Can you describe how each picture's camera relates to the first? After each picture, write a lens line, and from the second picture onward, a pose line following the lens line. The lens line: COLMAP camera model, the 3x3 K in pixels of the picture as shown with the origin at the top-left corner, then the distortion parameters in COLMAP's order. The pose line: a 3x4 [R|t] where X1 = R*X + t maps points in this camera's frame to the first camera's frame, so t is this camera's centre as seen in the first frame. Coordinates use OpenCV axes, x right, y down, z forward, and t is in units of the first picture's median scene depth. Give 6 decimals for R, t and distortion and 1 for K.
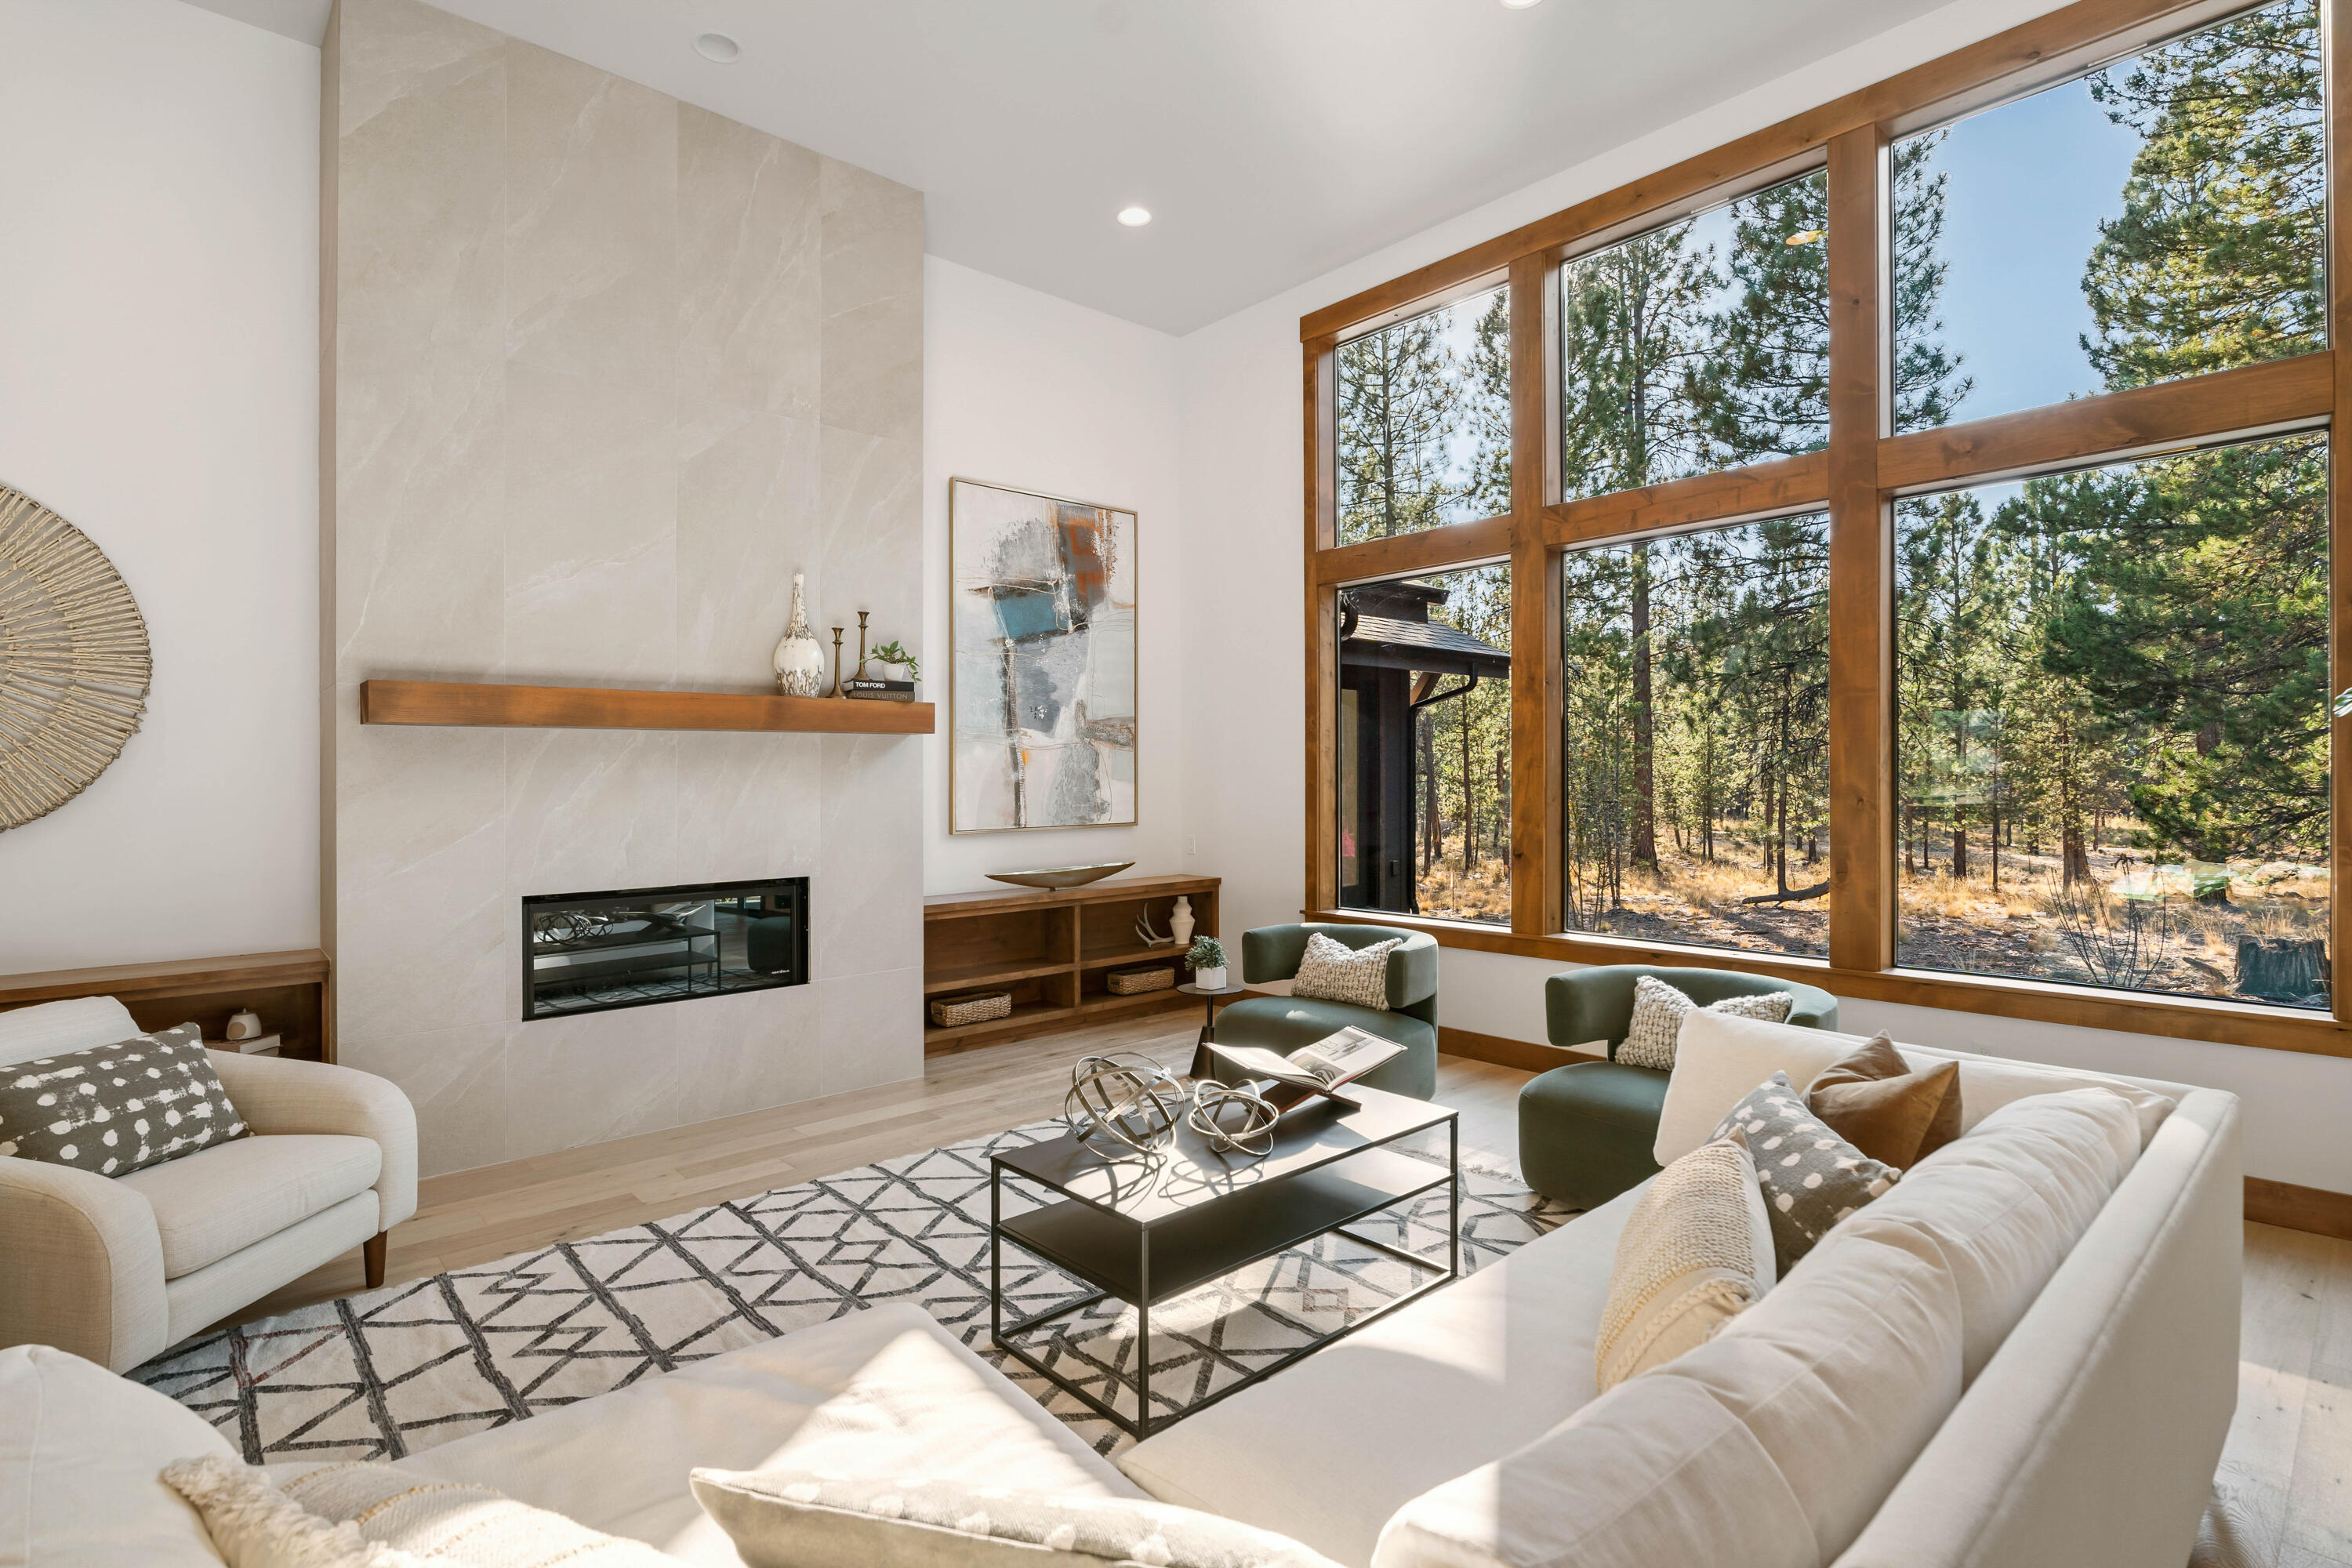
lens RADIAL K [[1127.7, 0, 1164.5], [0, 1127.7, 780.7], [0, 0, 1]] dist [-0.009548, -0.002956]
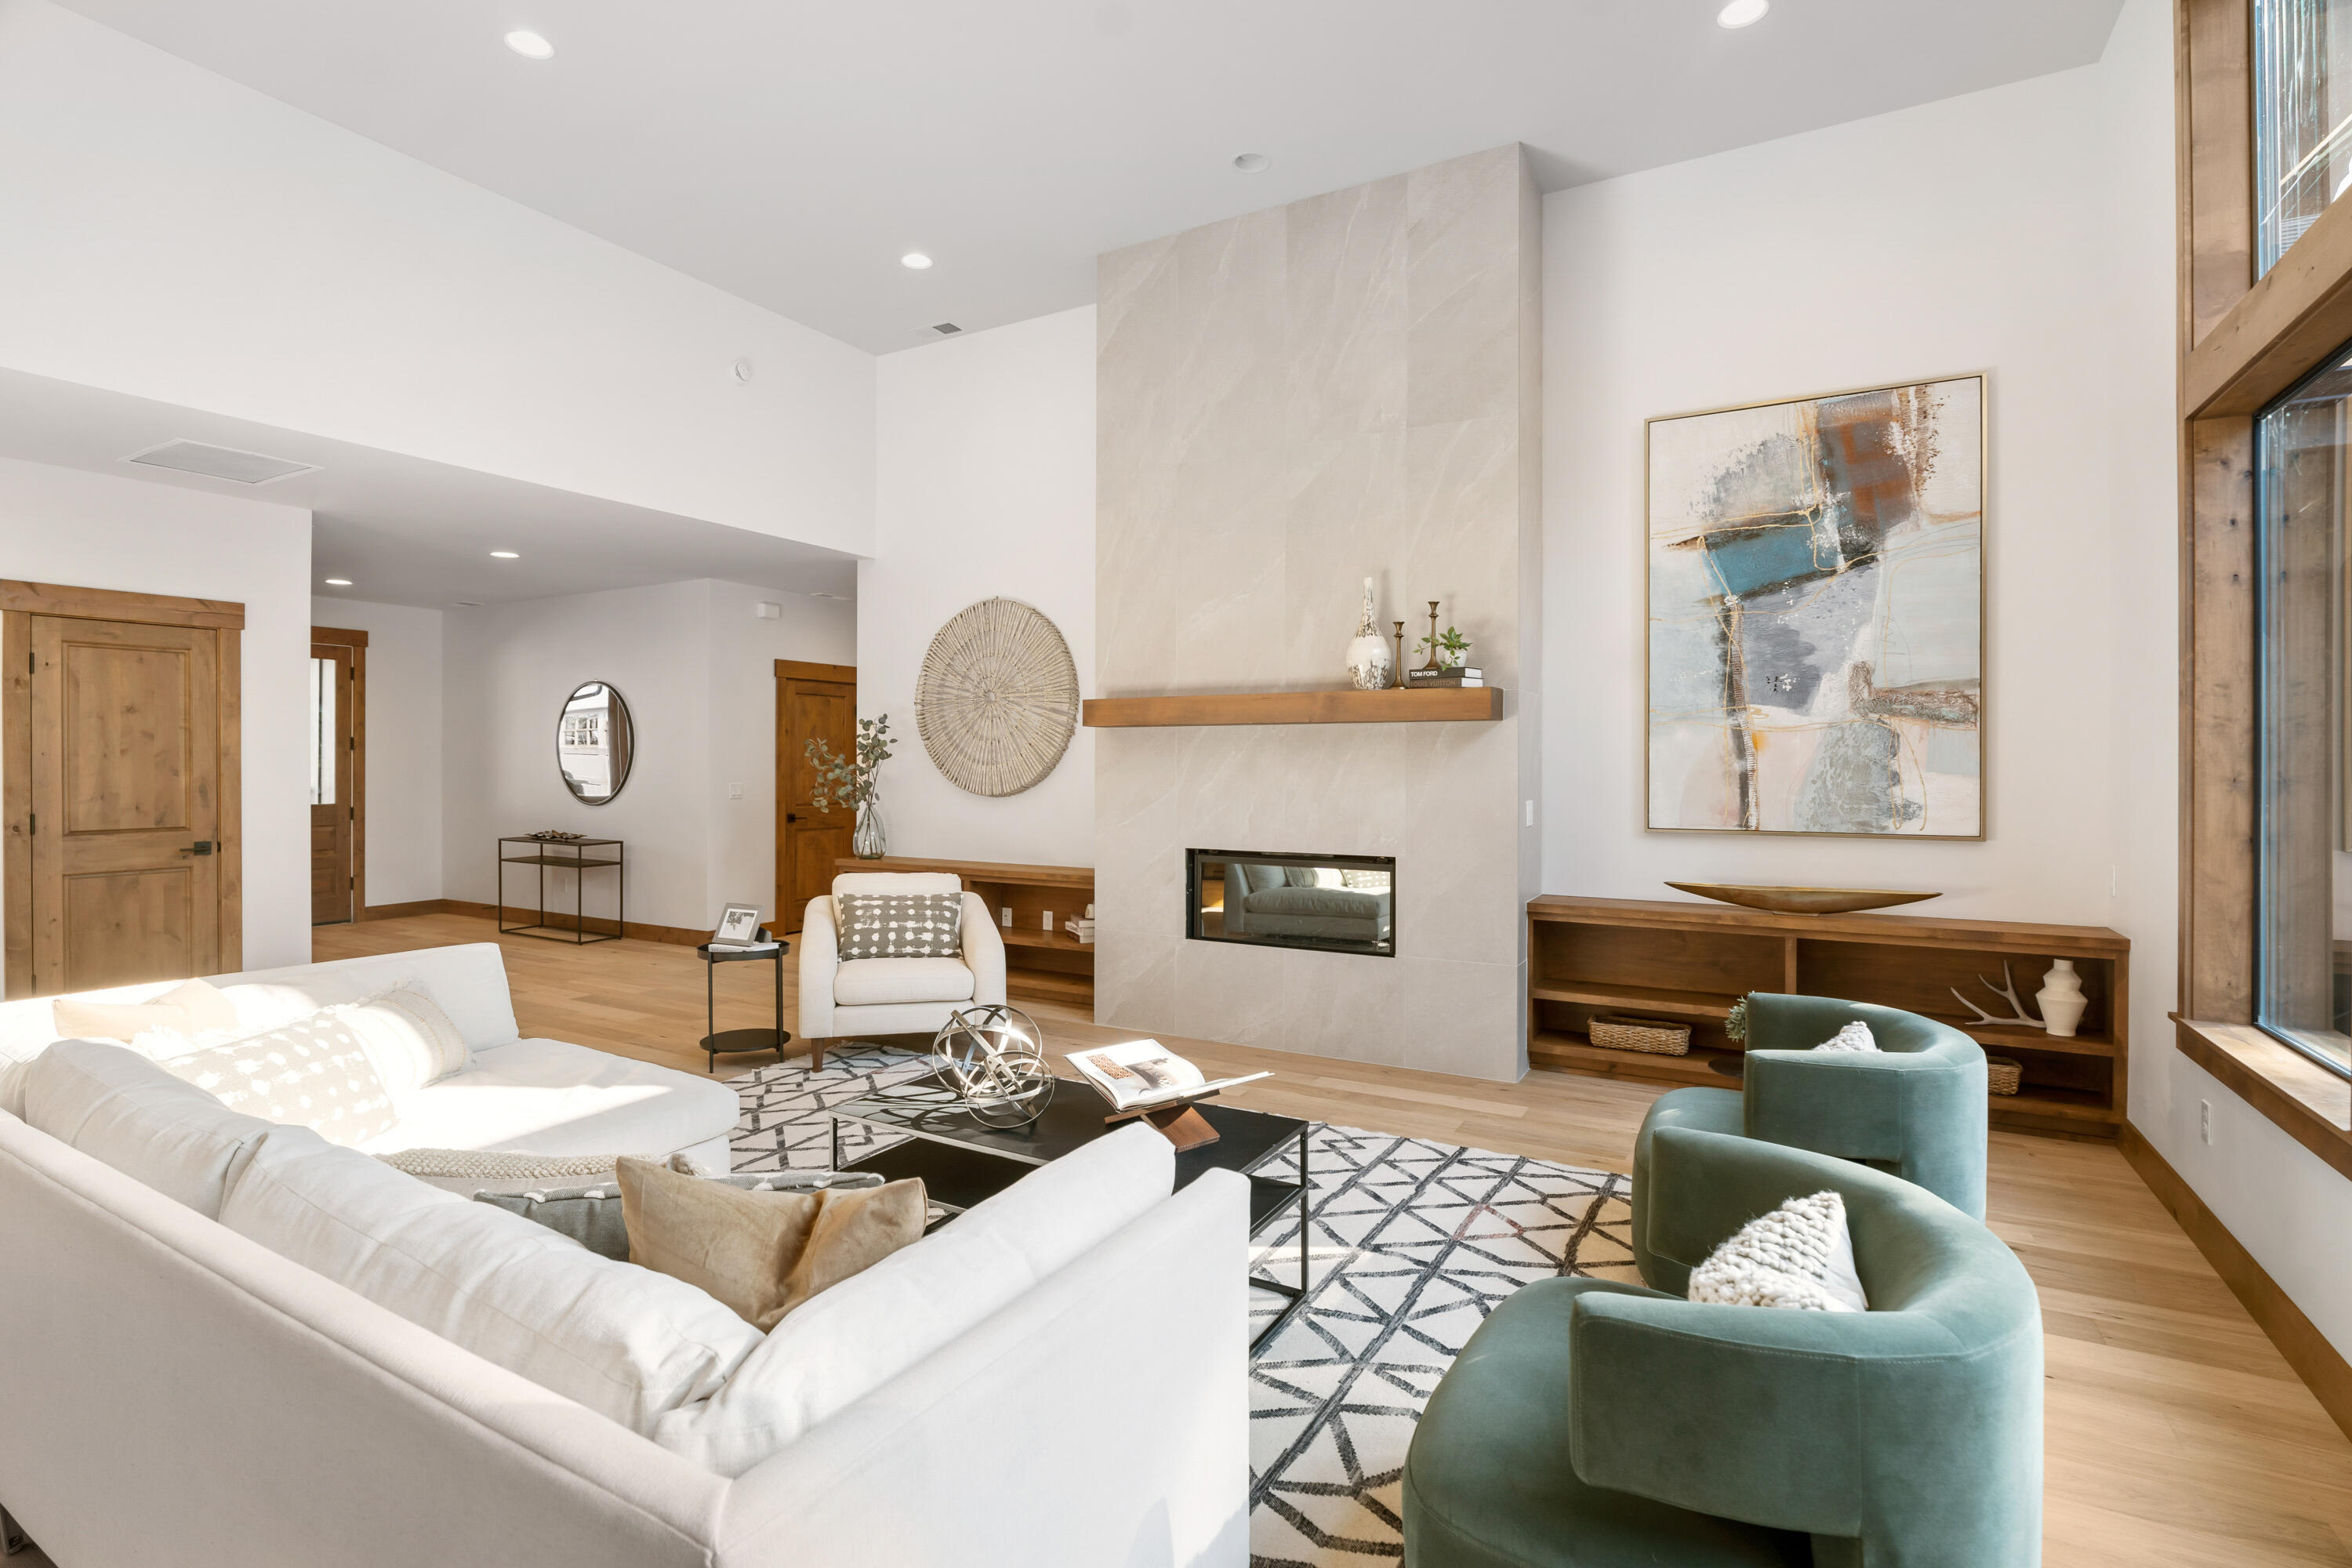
lens RADIAL K [[1127.7, 0, 1157.7], [0, 1127.7, 764.8], [0, 0, 1]] dist [-0.009548, -0.002956]
pose [[0.307966, 0.009763, -0.951347, 0.511763], [-0.009250, 0.999931, 0.007267, -0.006497], [0.951352, 0.006562, 0.308035, 0.370923]]
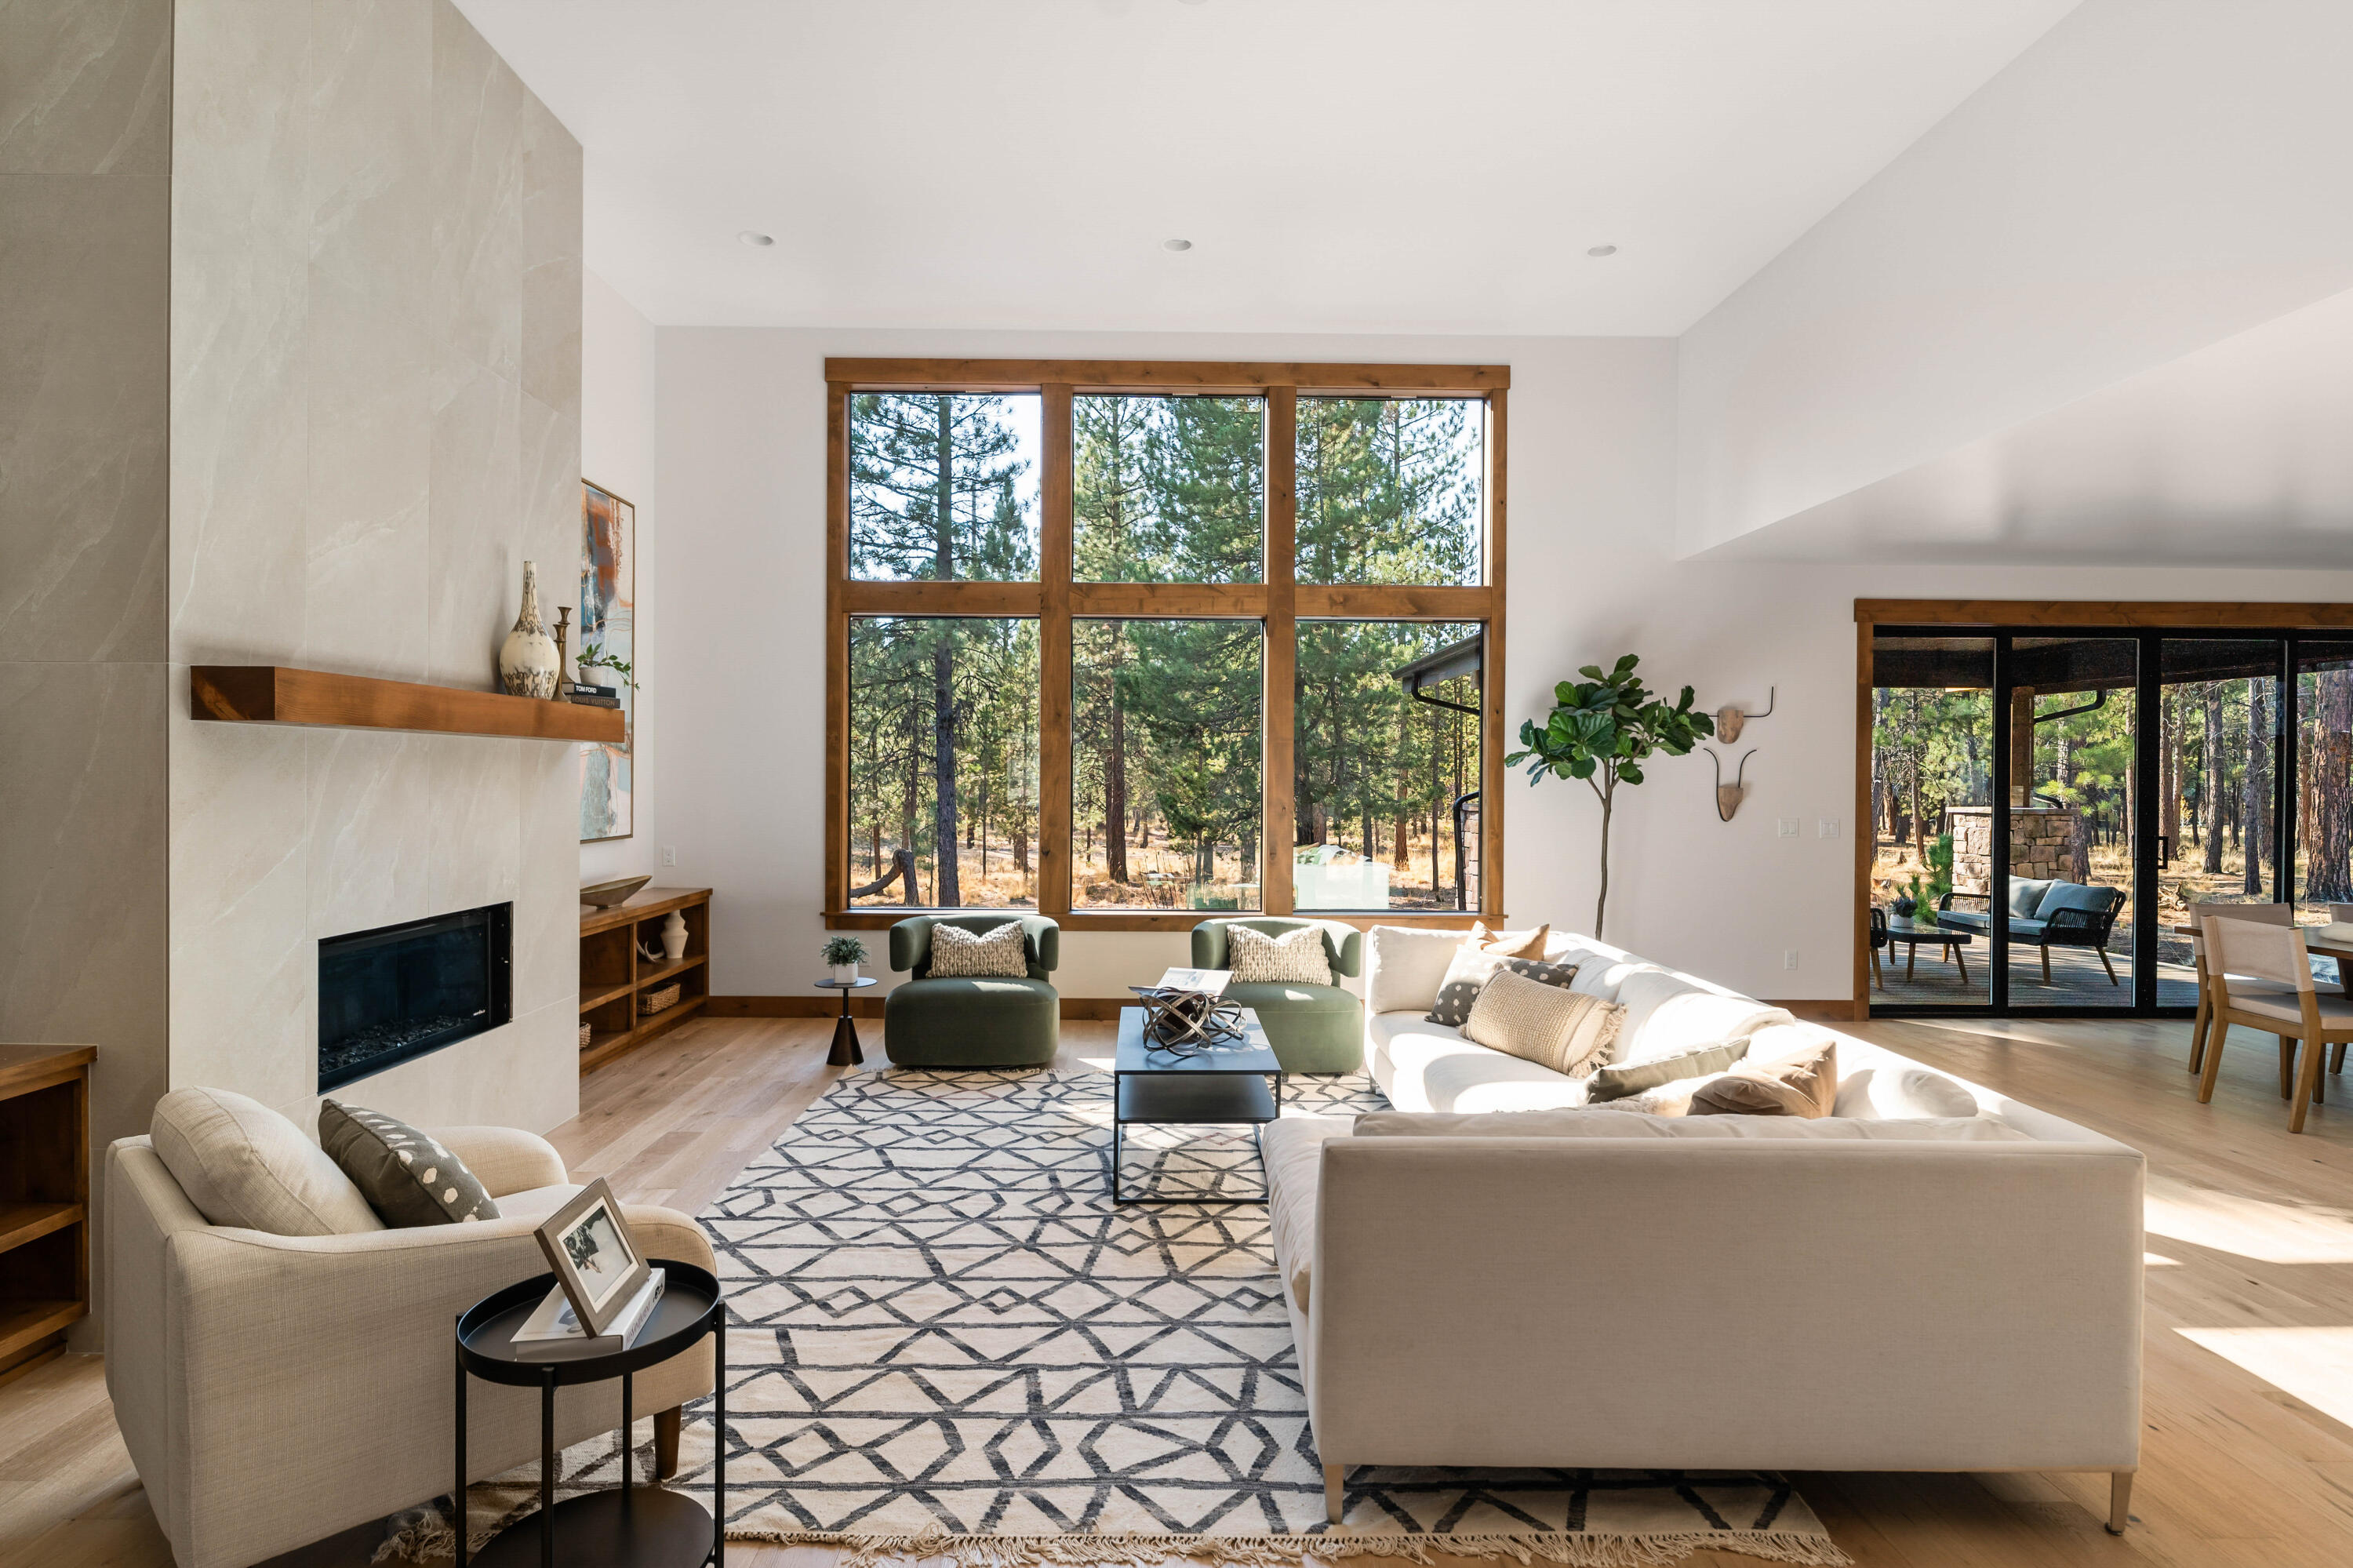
lens RADIAL K [[1243.9, 0, 1173.7], [0, 1243.9, 805.2], [0, 0, 1]] dist [-0.016066, -0.001809]
pose [[0.651391, -0.005648, 0.758721, -0.579422], [-0.007268, 0.999880, 0.013684, -0.006045], [-0.758707, -0.014428, 0.651272, -0.020412]]
